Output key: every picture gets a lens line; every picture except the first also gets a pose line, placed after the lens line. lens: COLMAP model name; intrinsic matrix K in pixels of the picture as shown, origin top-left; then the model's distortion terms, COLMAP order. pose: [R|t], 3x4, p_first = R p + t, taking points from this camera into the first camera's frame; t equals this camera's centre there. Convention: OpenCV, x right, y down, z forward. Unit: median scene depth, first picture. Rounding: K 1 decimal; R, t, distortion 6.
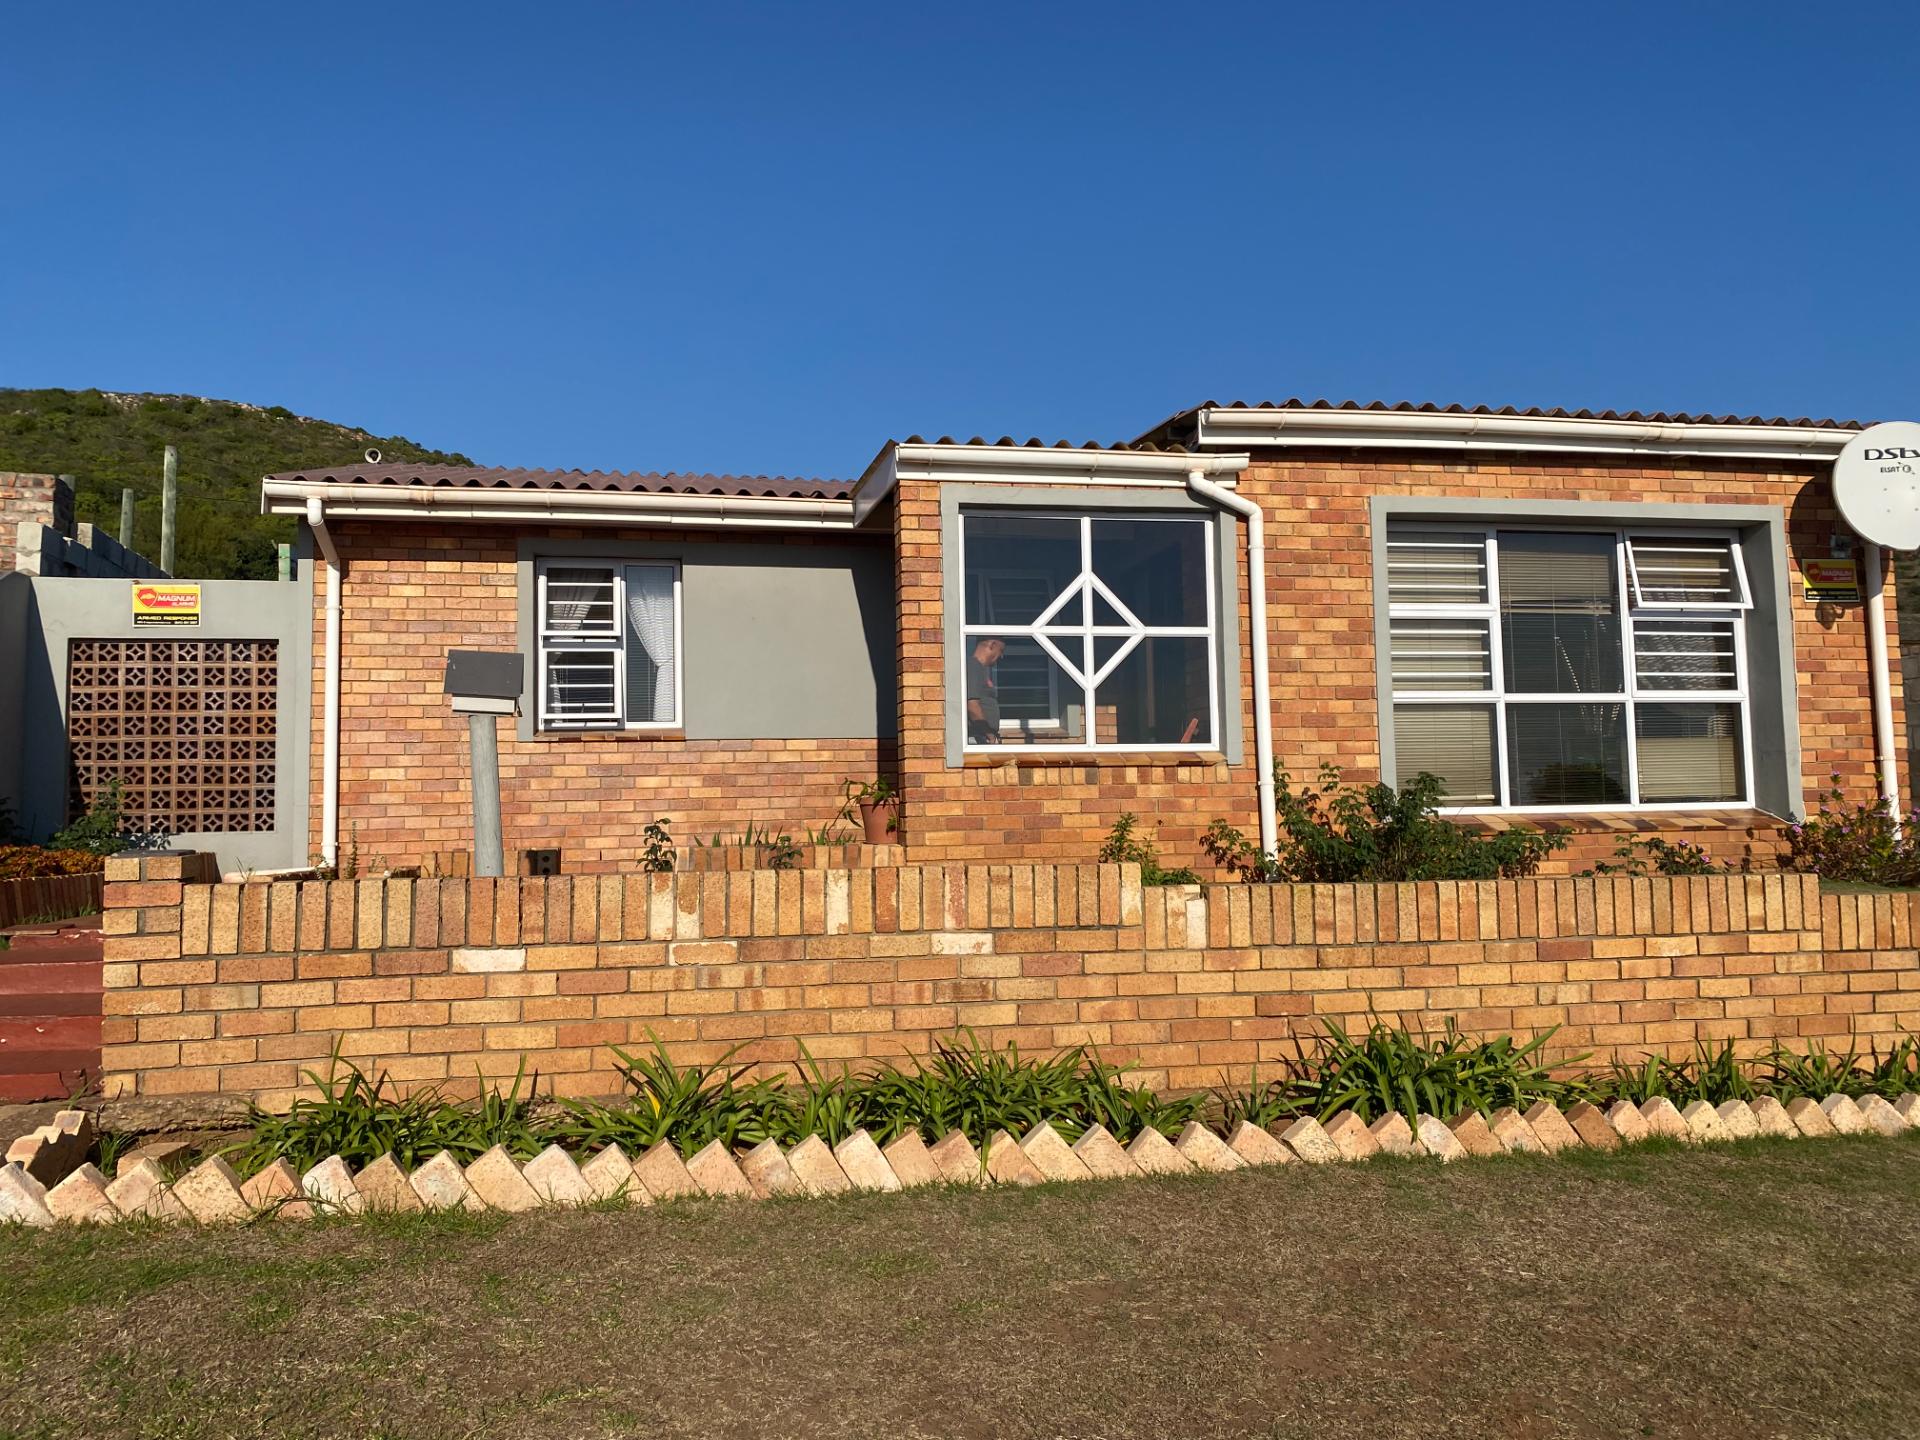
lens RADIAL K [[1475.5, 0, 959.7], [0, 1475.5, 717.8], [0, 0, 1]] dist [0.008276, 0.001000]
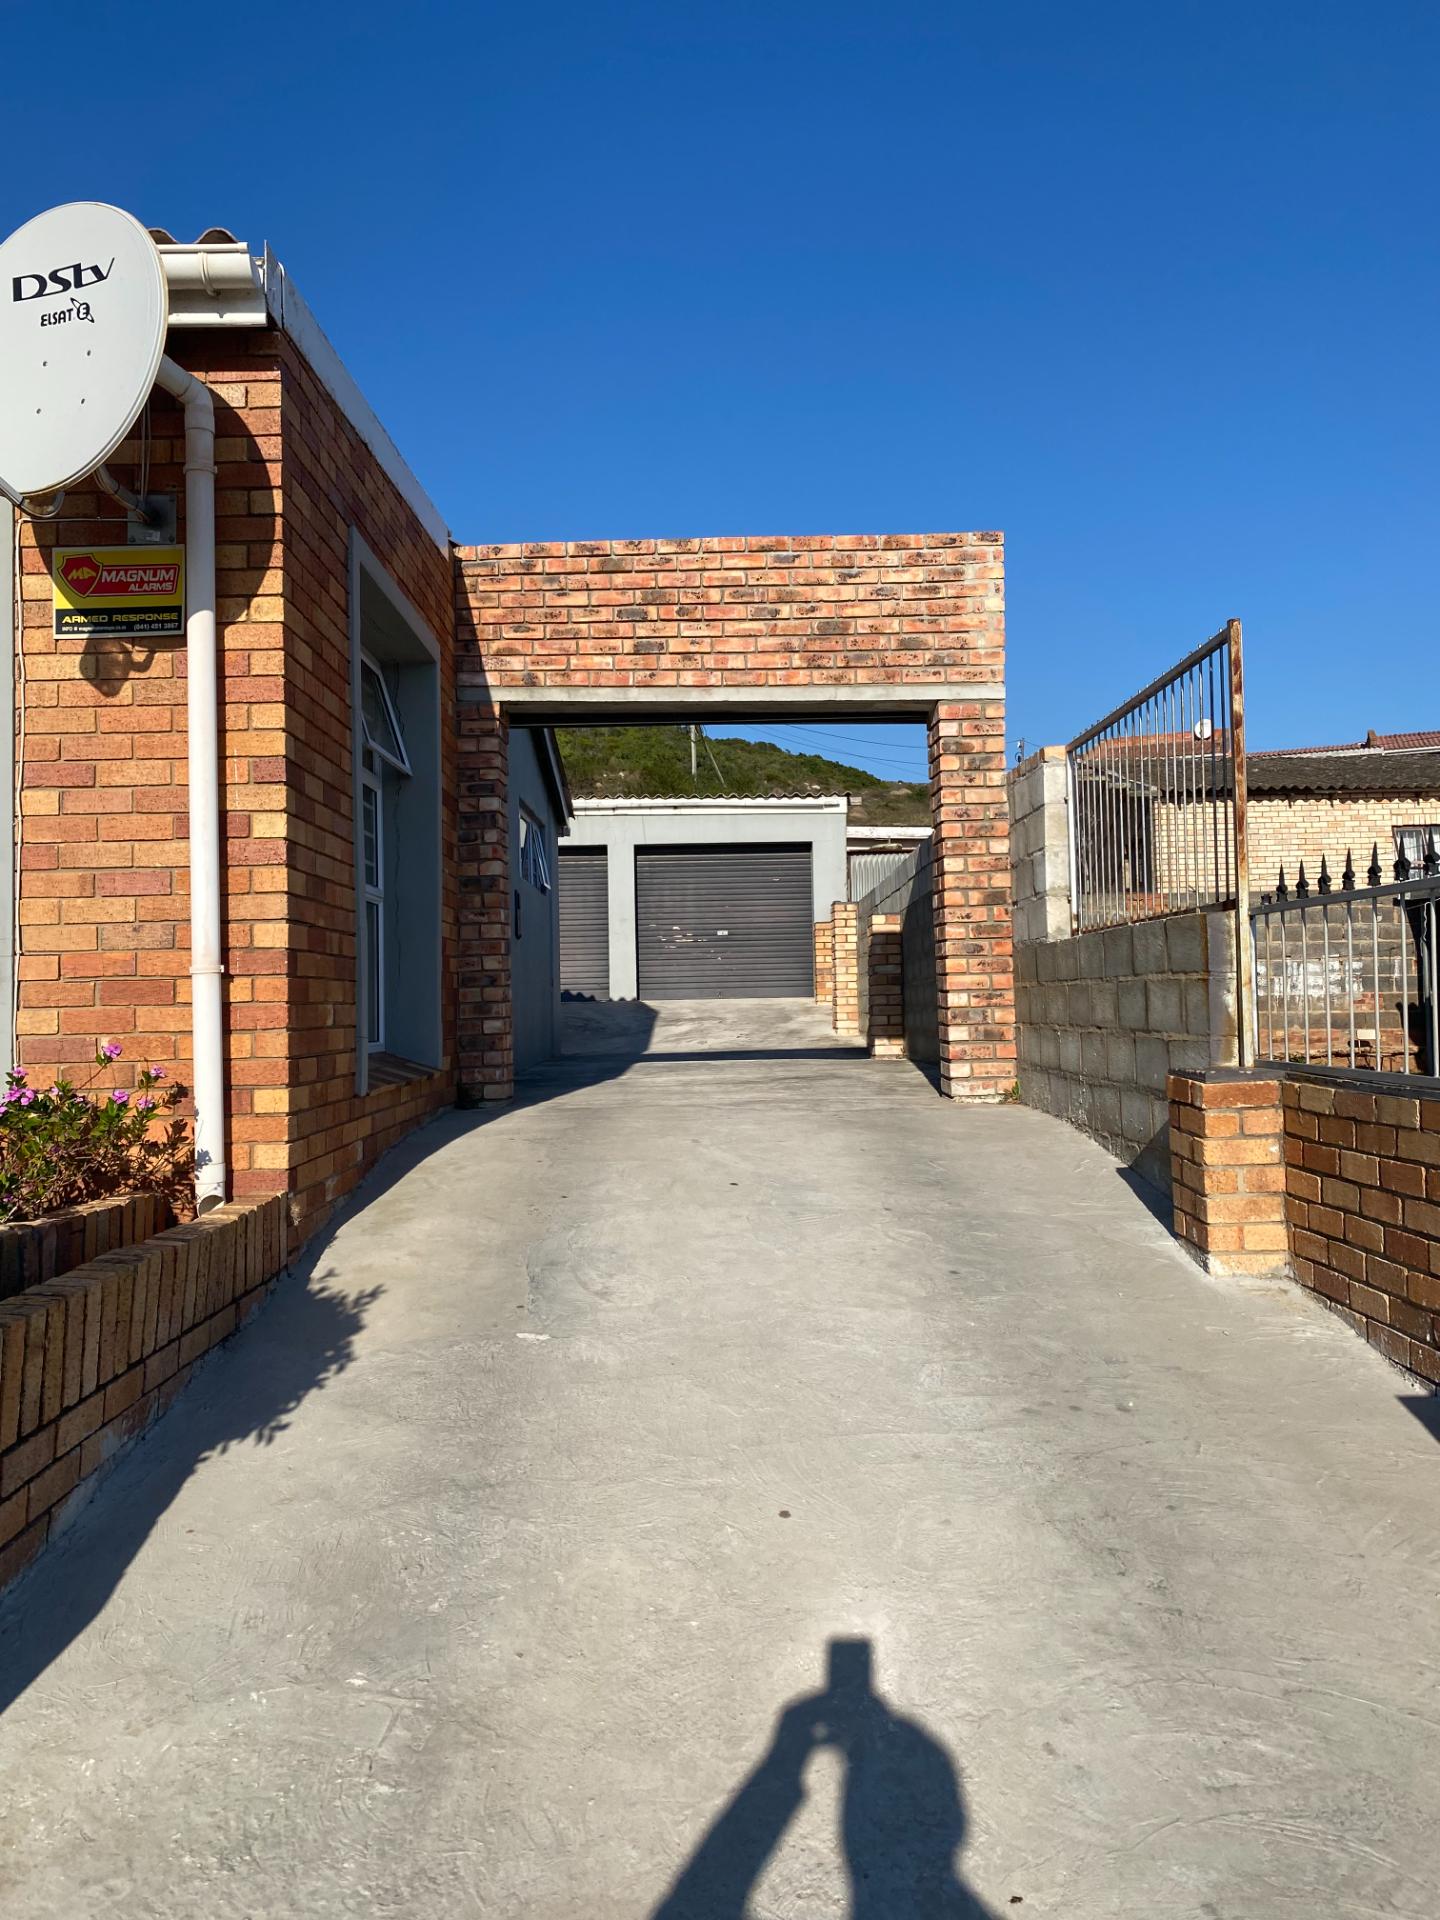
lens RADIAL K [[1475.5, 0, 719.6], [0, 1475.5, 956.1], [0, 0, 1]] dist [0.008276, 0.001000]
pose [[0.982924, -0.009366, -0.183772, 0.868435], [0.016387, 0.999191, 0.036722, 0.008693], [0.183279, -0.039106, 0.982283, 0.575140]]
